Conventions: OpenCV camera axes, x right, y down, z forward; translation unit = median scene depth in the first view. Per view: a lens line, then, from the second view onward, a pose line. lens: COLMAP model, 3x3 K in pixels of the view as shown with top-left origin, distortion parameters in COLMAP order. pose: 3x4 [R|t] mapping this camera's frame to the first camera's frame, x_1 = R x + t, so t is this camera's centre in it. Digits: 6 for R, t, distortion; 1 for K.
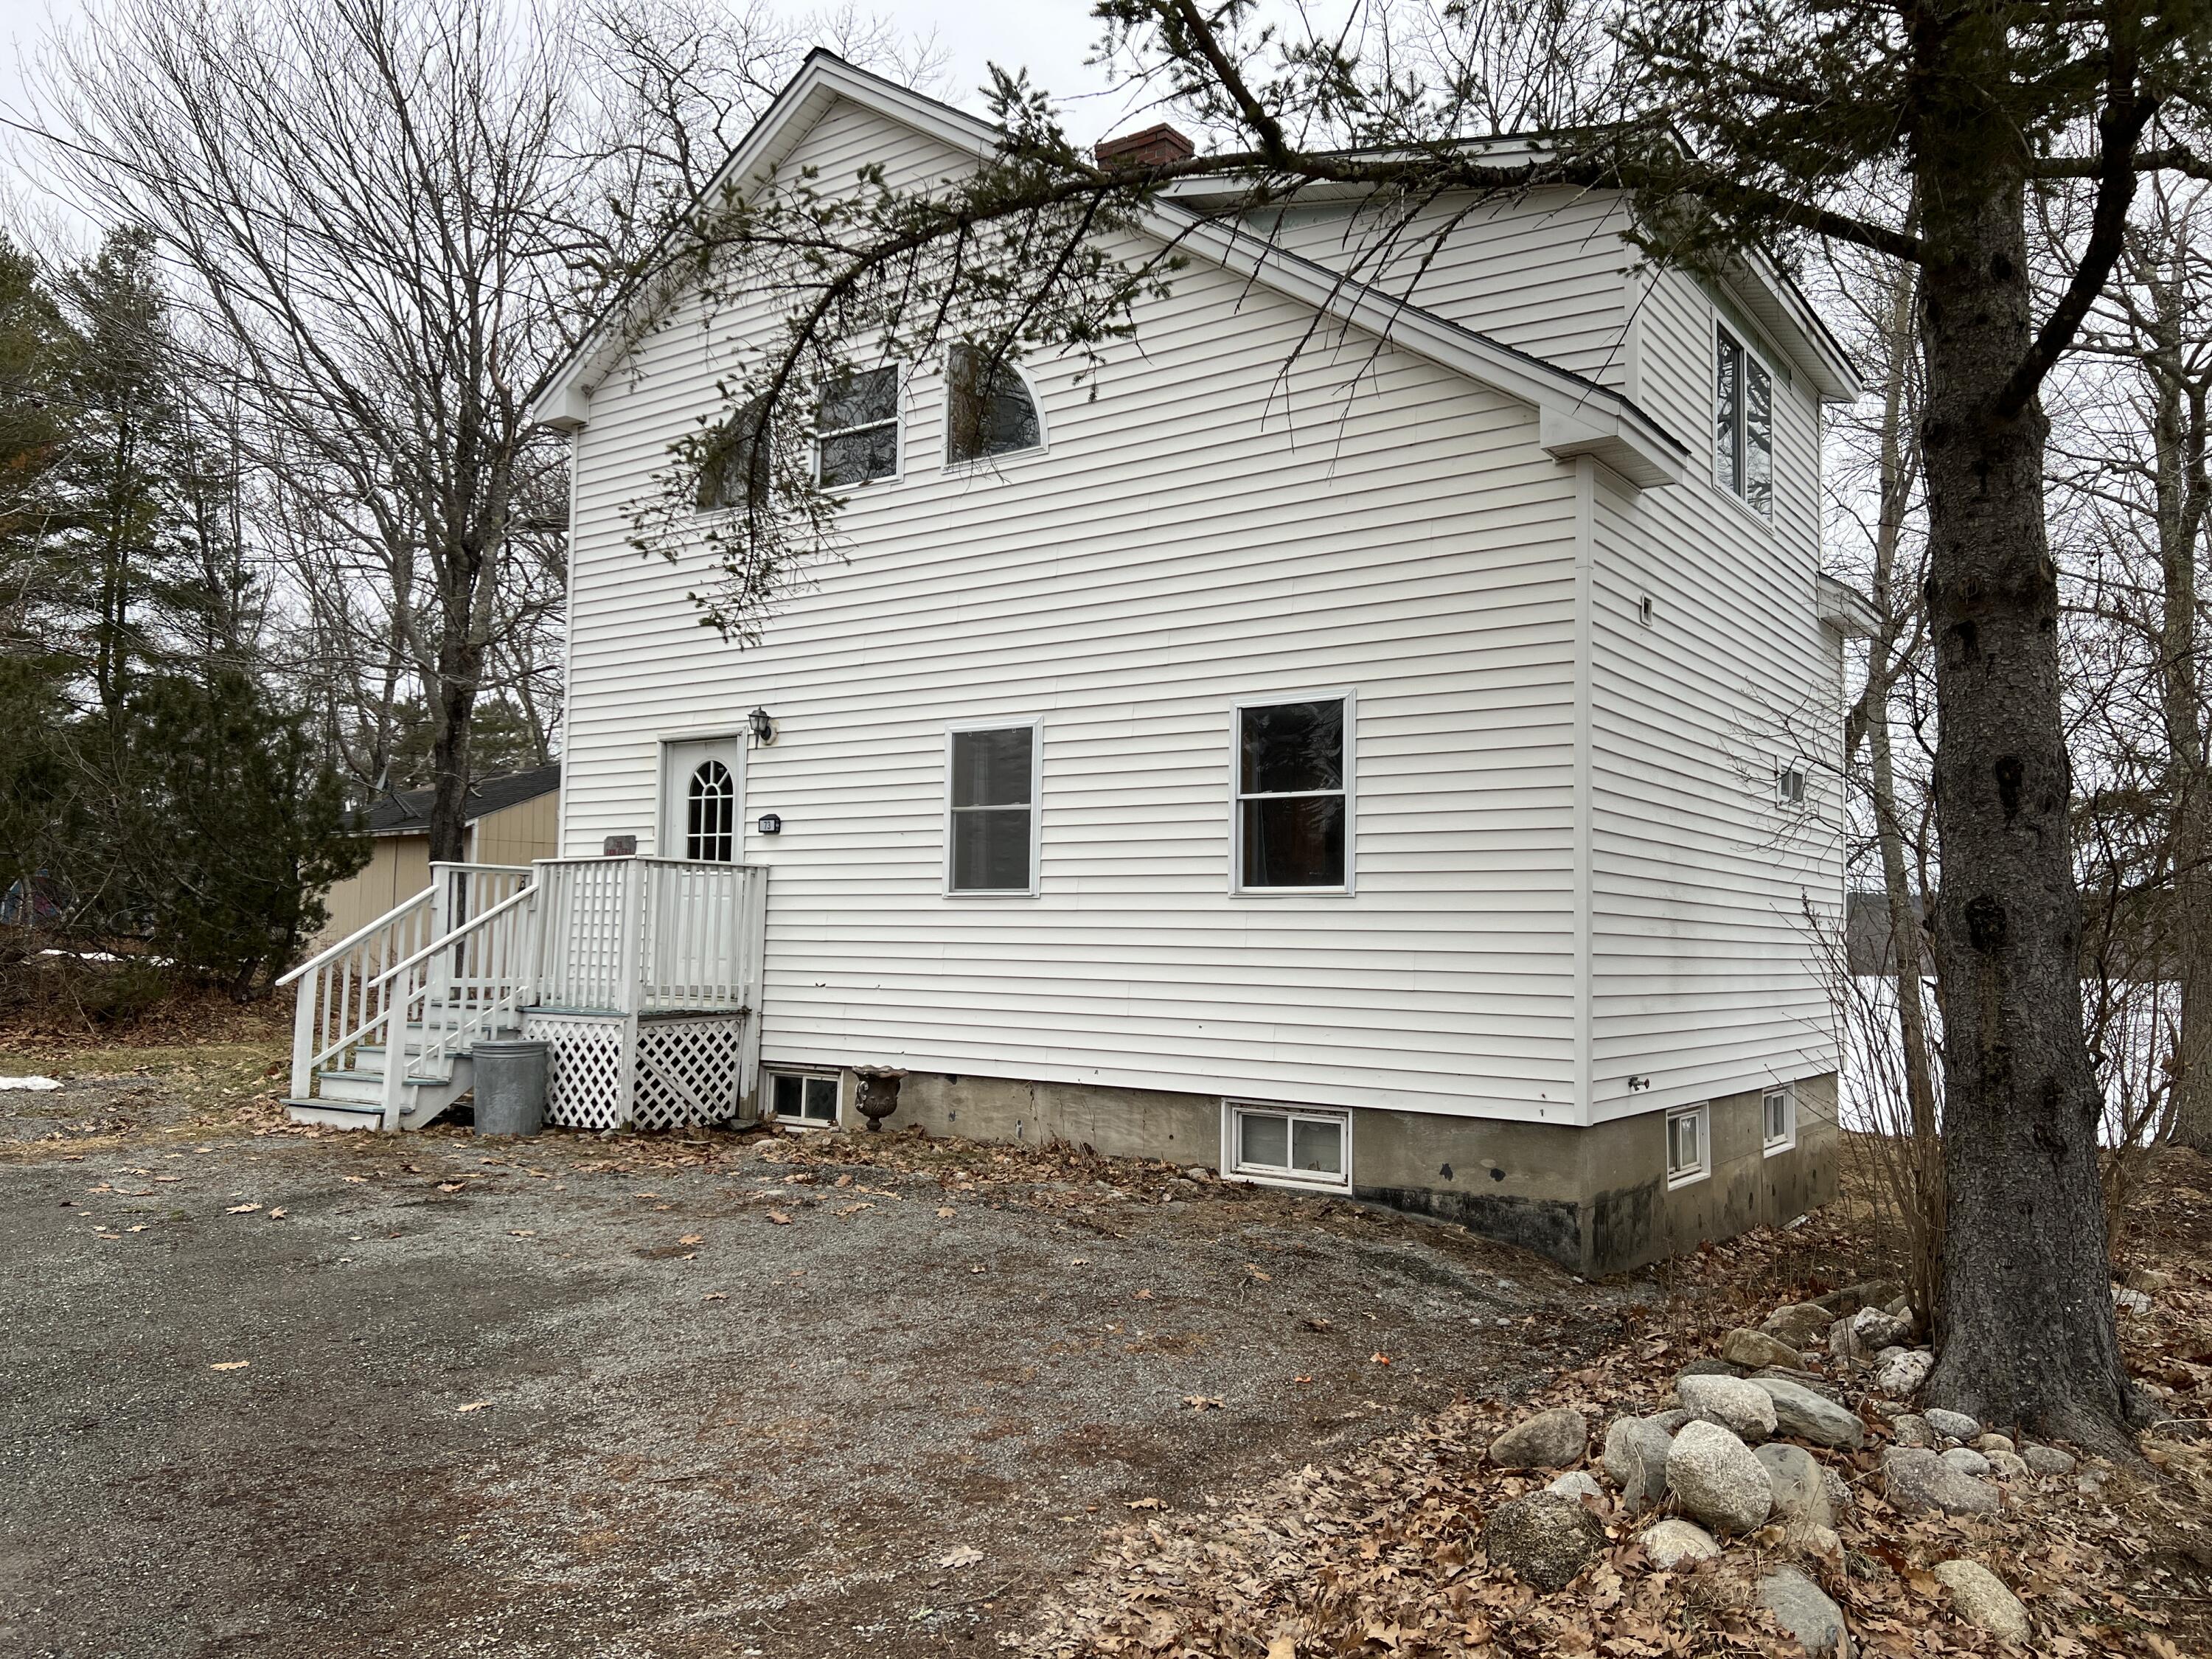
lens RADIAL K [[1642.3, 0, 1106.3], [0, 1642.3, 827.2], [0, 0, 1]] dist [0.047147, -0.059864]
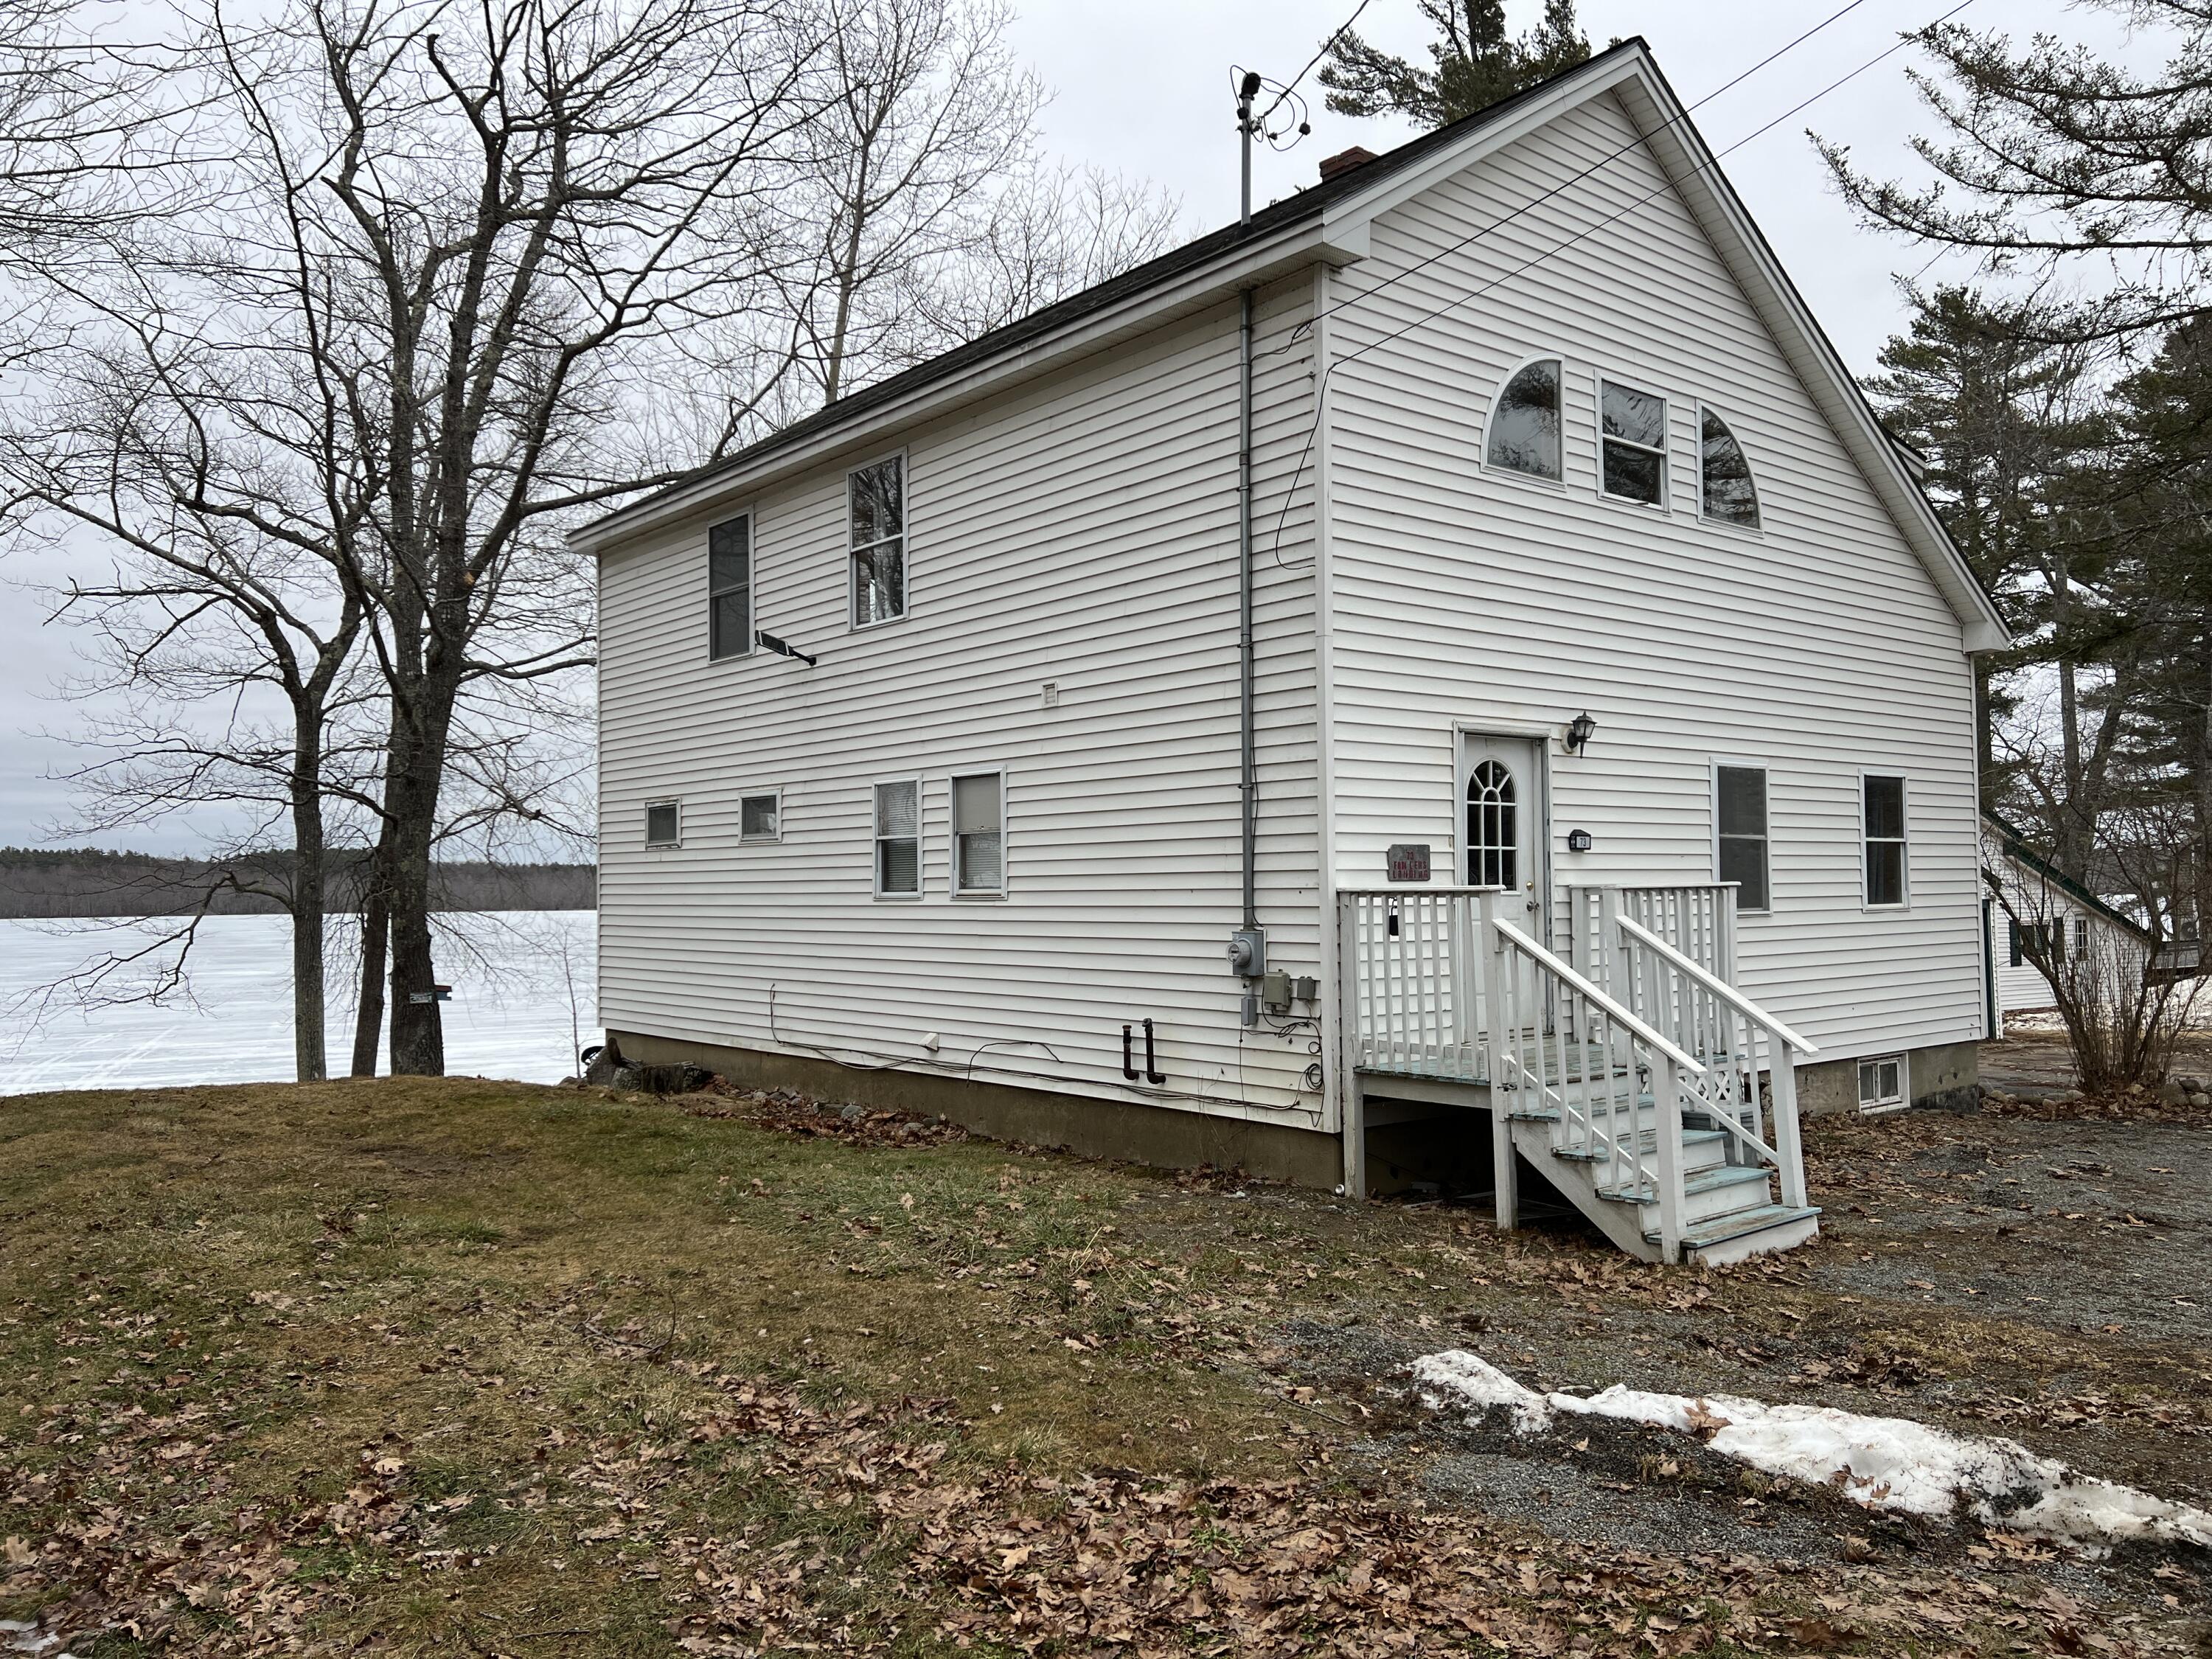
lens RADIAL K [[1642.3, 0, 1105.1], [0, 1642.3, 829.1], [0, 0, 1]] dist [0.047147, -0.059864]
pose [[0.248648, 0.026902, 0.968220, -1.115850], [-0.039446, 0.999066, -0.017629, 0.017708], [-0.967790, -0.033809, 0.249477, 0.989449]]
